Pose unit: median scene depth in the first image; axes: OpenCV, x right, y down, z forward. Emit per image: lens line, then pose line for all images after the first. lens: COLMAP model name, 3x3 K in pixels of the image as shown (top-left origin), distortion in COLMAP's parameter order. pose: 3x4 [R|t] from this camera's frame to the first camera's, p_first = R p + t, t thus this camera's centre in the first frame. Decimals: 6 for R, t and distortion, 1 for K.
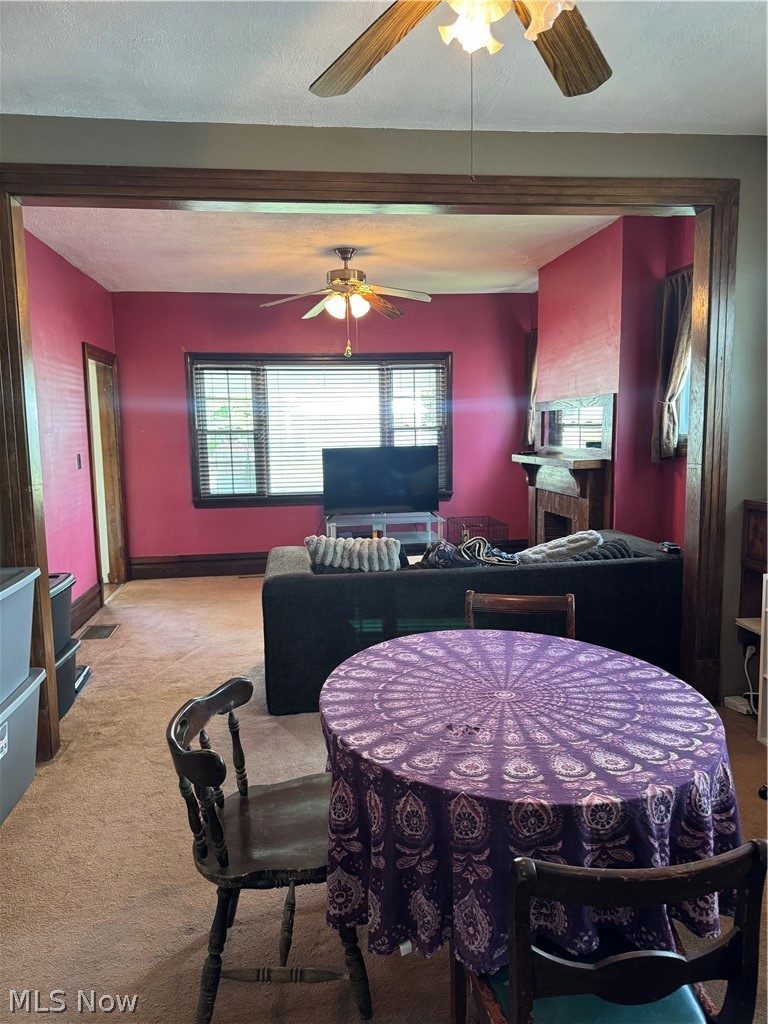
lens RADIAL K [[698.4, 0, 407.4], [0, 698.4, 518.0], [0, 0, 1]] dist [0.084159, -0.182487]
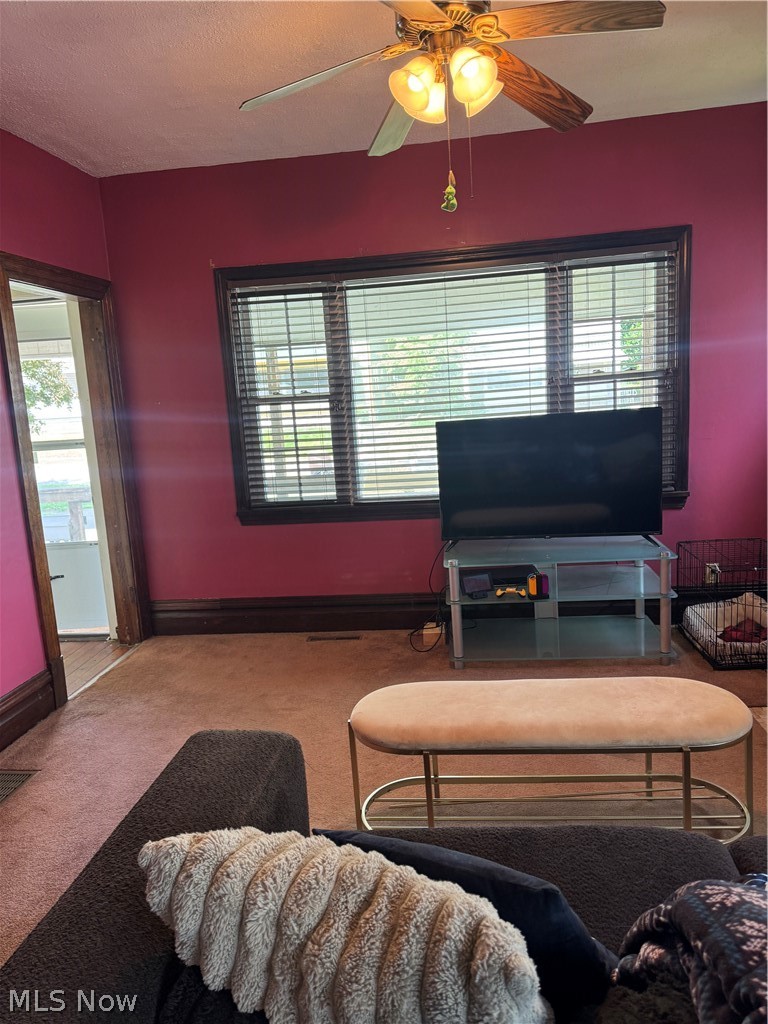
lens RADIAL K [[698.4, 0, 407.4], [0, 698.4, 518.0], [0, 0, 1]] dist [0.084159, -0.182487]
pose [[0.952955, 0.008526, -0.302991, 0.025169], [0.006321, 0.998828, 0.047988, -0.048377], [0.303045, -0.047646, 0.951784, 0.448361]]
